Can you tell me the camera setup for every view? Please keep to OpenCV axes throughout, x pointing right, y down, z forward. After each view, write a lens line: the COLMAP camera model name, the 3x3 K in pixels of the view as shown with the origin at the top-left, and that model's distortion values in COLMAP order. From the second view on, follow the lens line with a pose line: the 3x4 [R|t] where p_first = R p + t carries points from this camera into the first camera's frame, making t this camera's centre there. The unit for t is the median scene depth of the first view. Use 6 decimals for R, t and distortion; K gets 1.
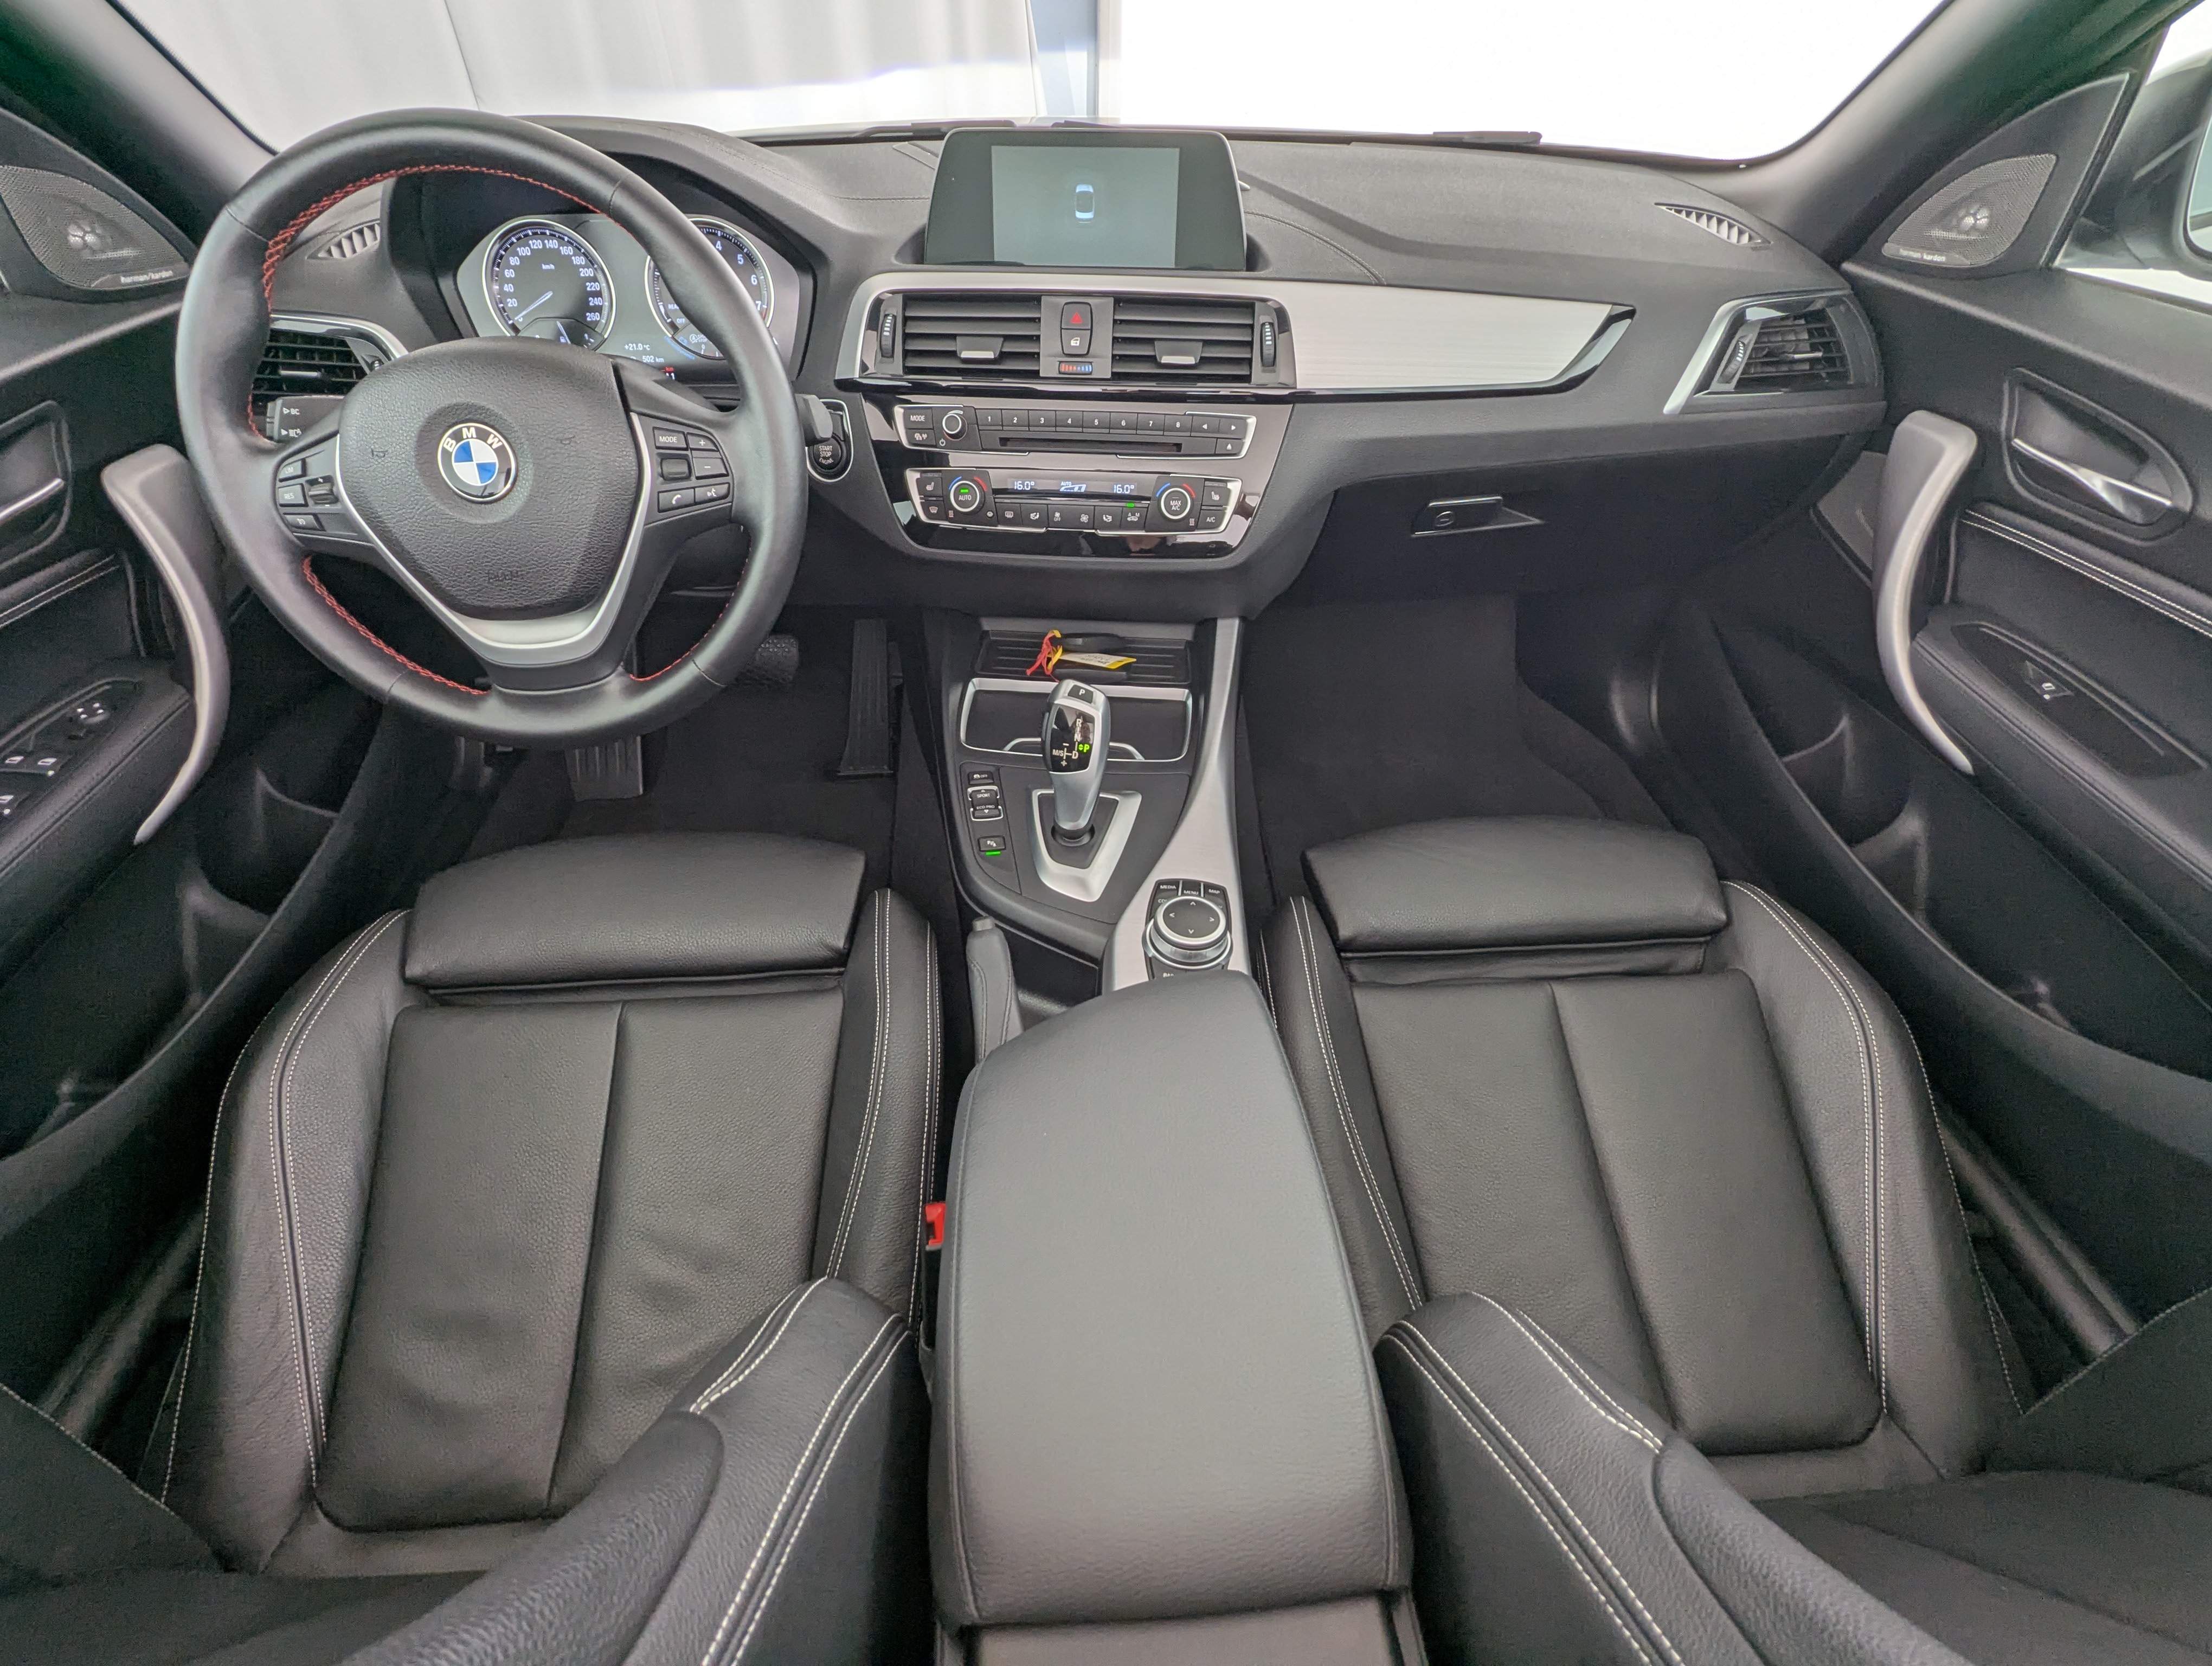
lens RADIAL K [[1043.2, 0, 1099.1], [0, 1043.2, 835.6], [0, 0, 1]] dist [0.000171, -0.000468]
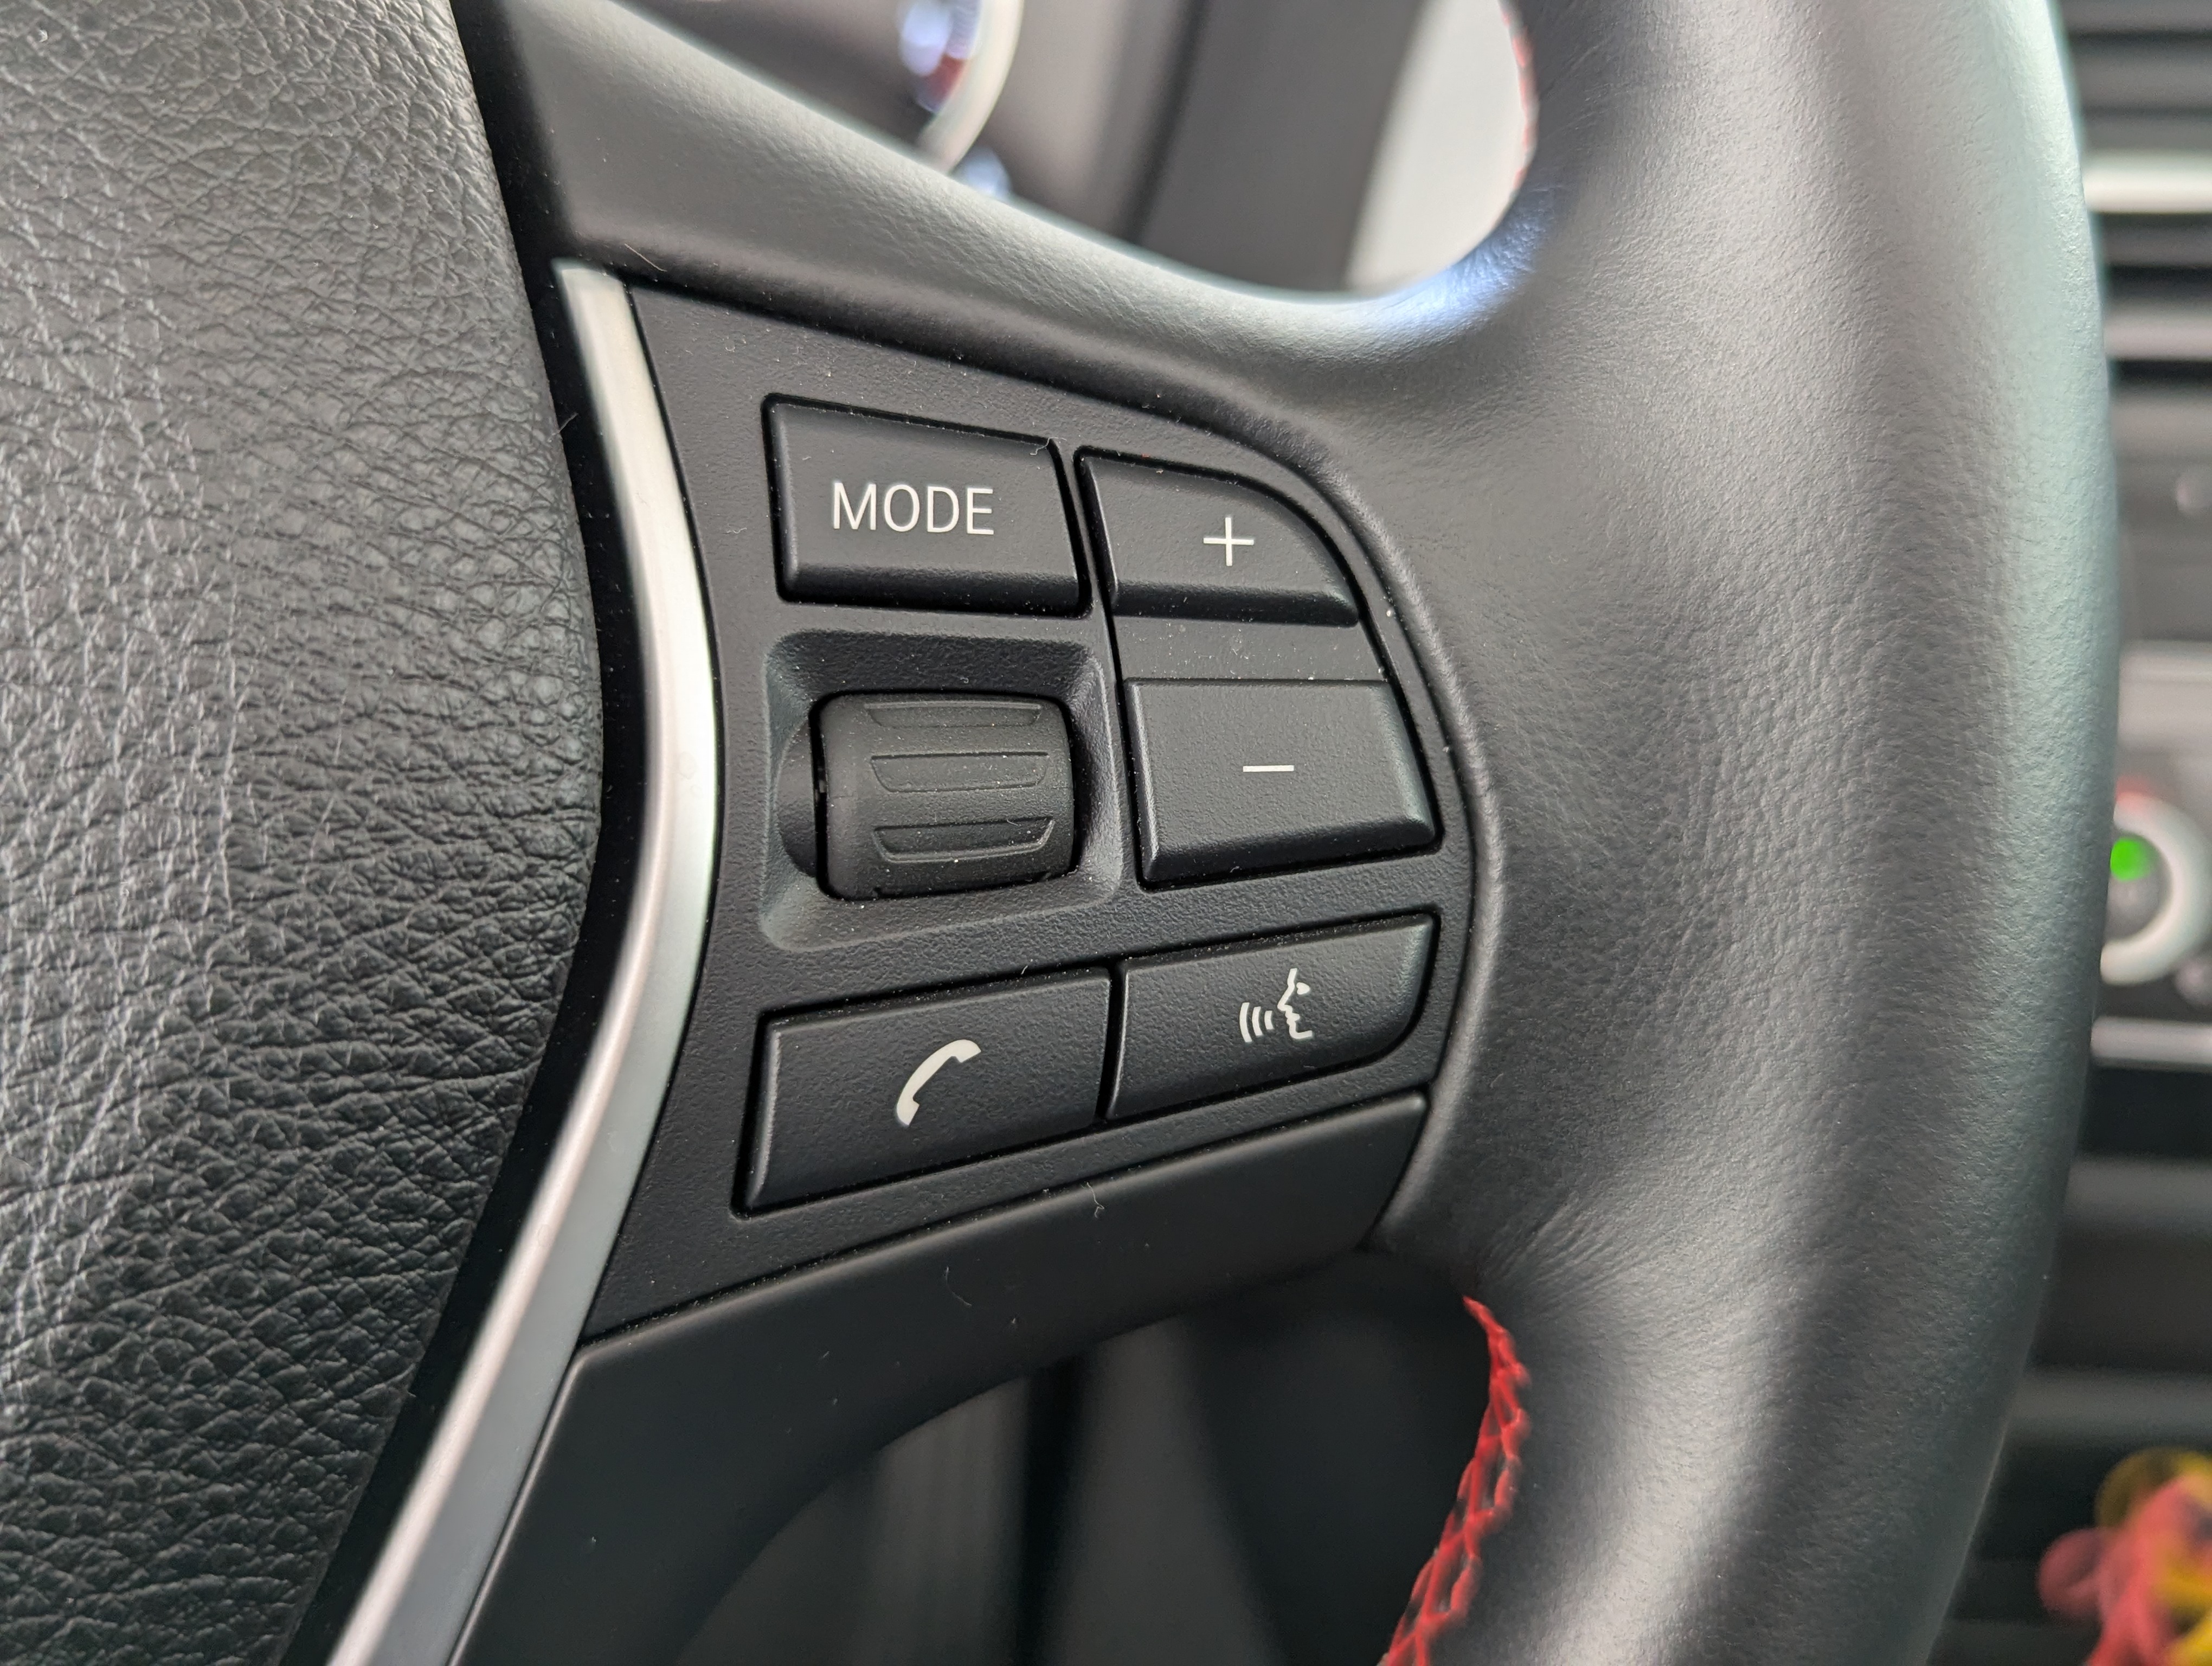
lens RADIAL K [[2438.8, 0, 1106.0], [0, 2438.8, 833.0], [0, 0, 1]] dist [0.079566, -0.195138]
pose [[0.999853, -0.010018, 0.013893, -0.316478], [0.013617, 0.956926, -0.290013, -0.224109], [-0.010389, 0.290159, 0.956922, 0.624384]]
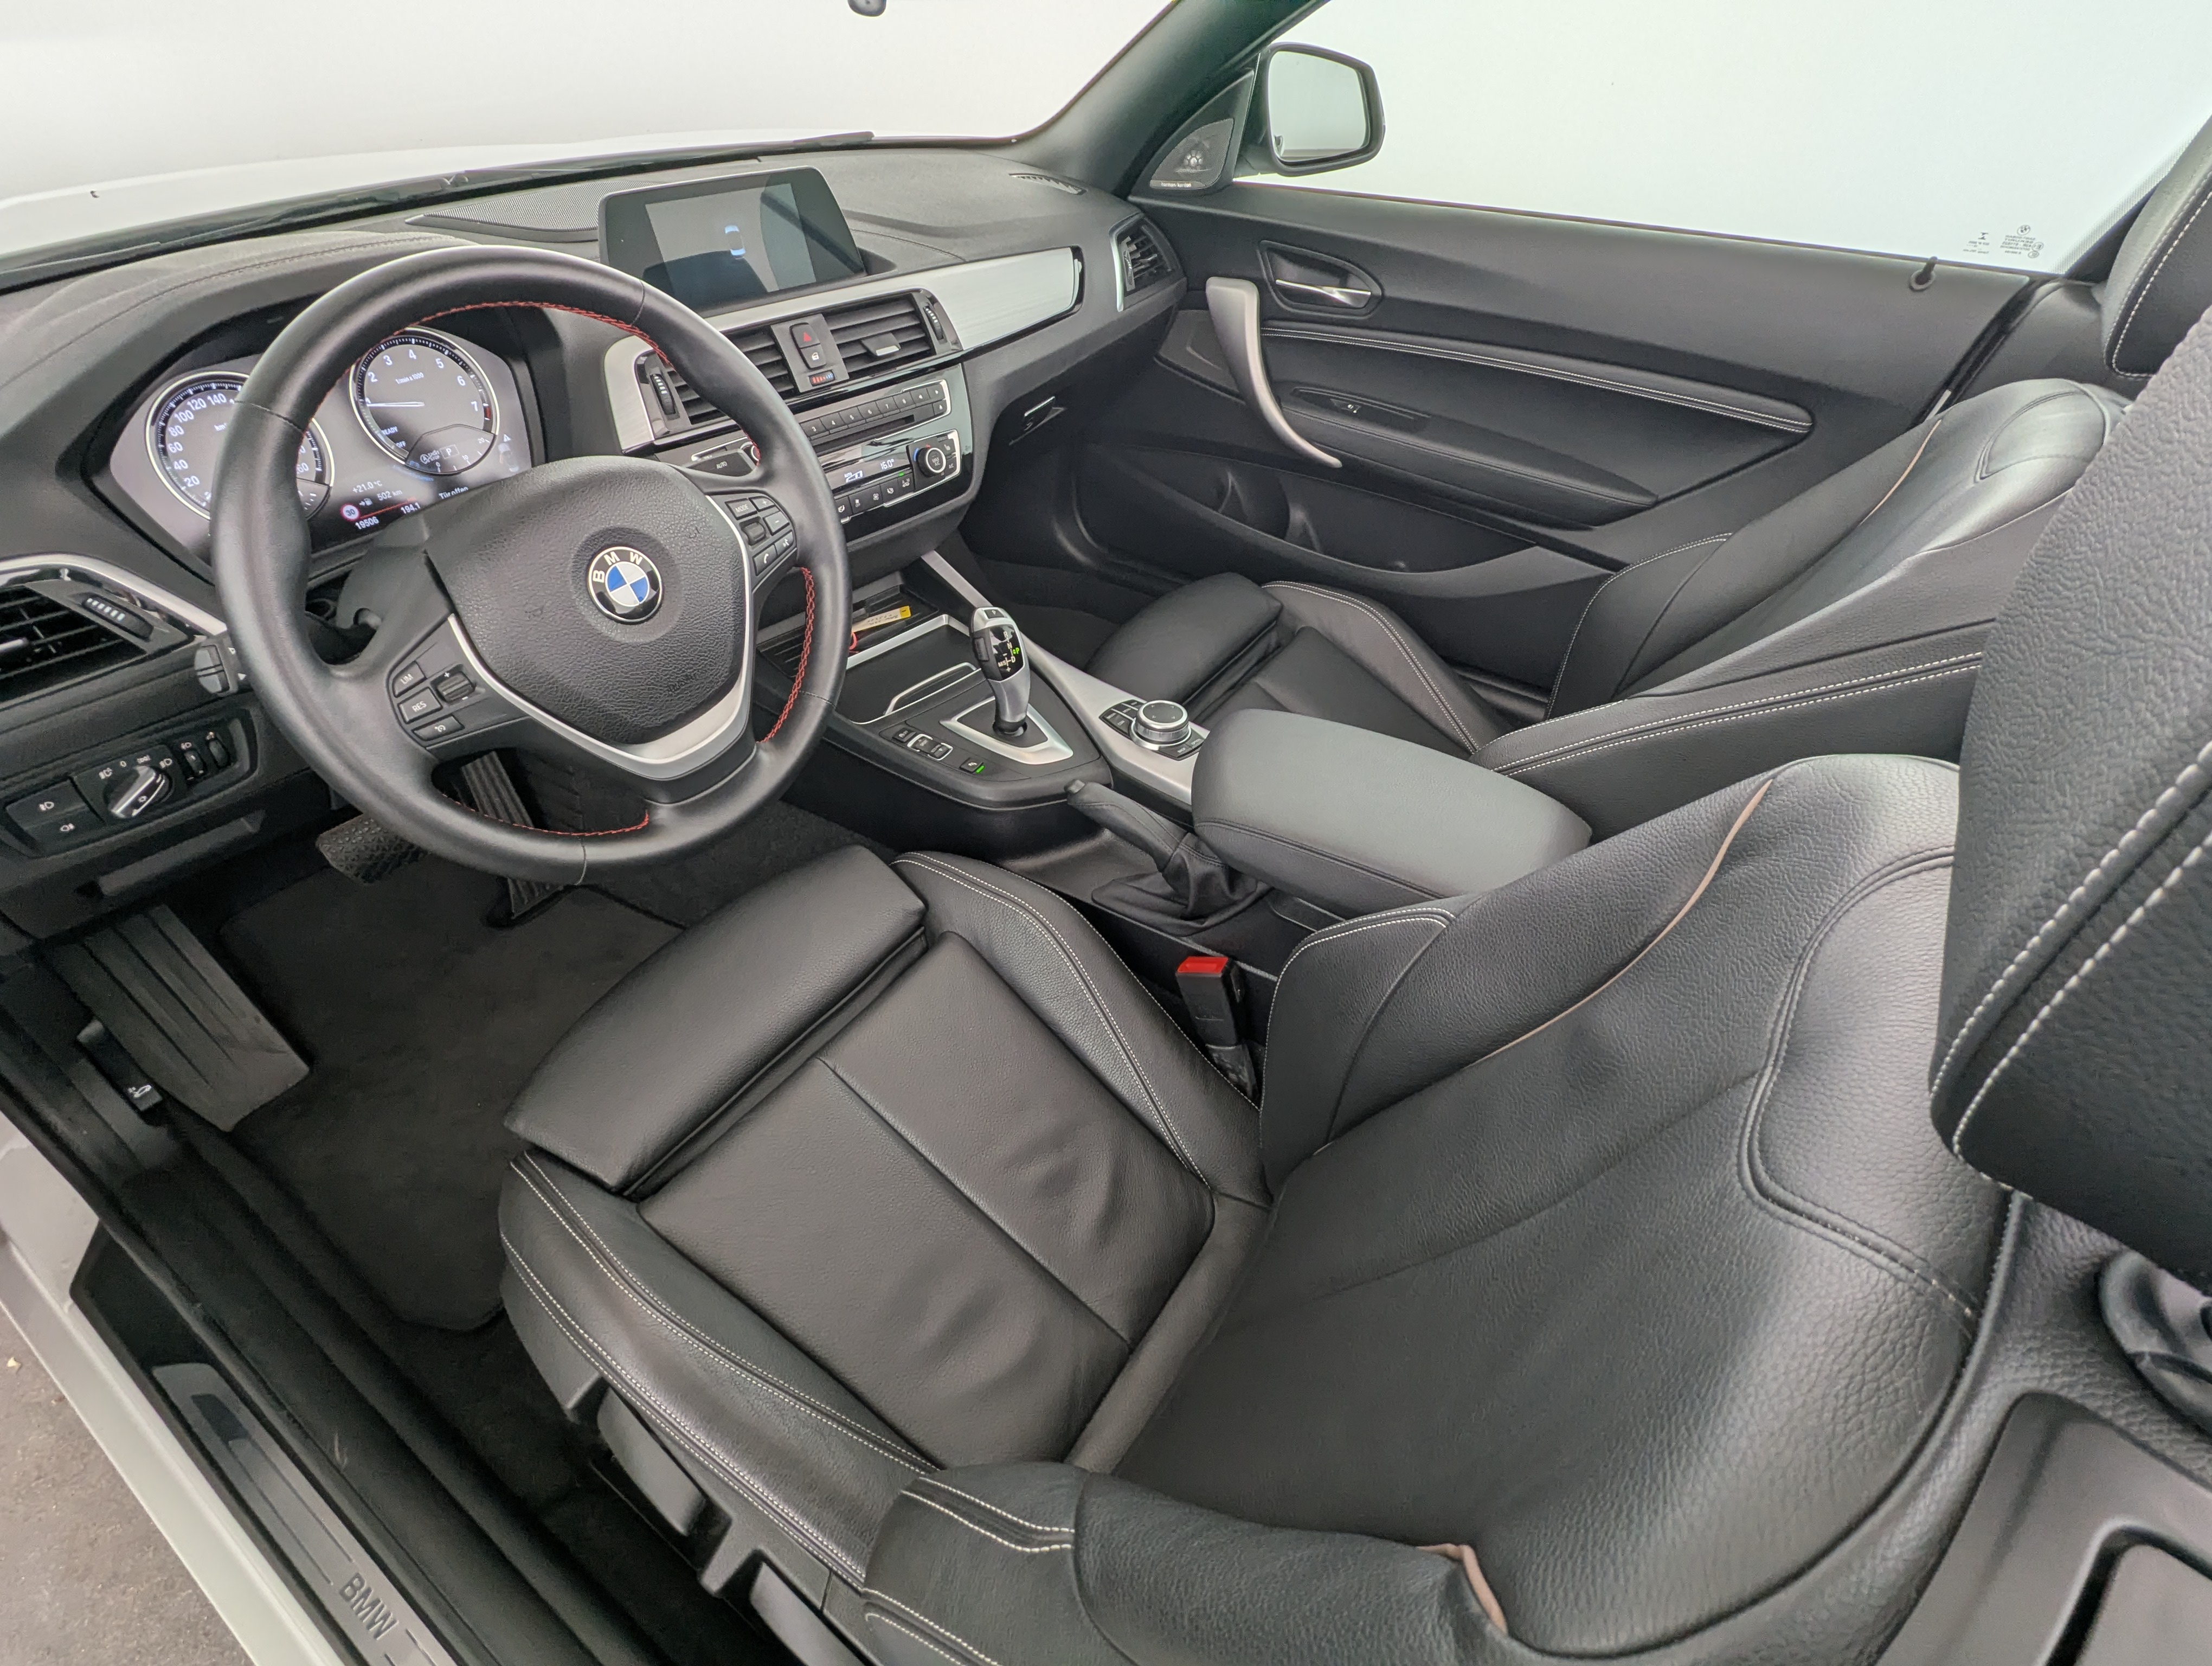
lens RADIAL K [[1043.2, 0, 1099.1], [0, 1043.2, 835.6], [0, 0, 1]] dist [0.000171, -0.000468]
pose [[0.617134, -0.510667, 0.598636, -0.803938], [0.493453, 0.843771, 0.211079, -0.108404], [-0.612903, 0.165135, 0.772710, -0.013955]]
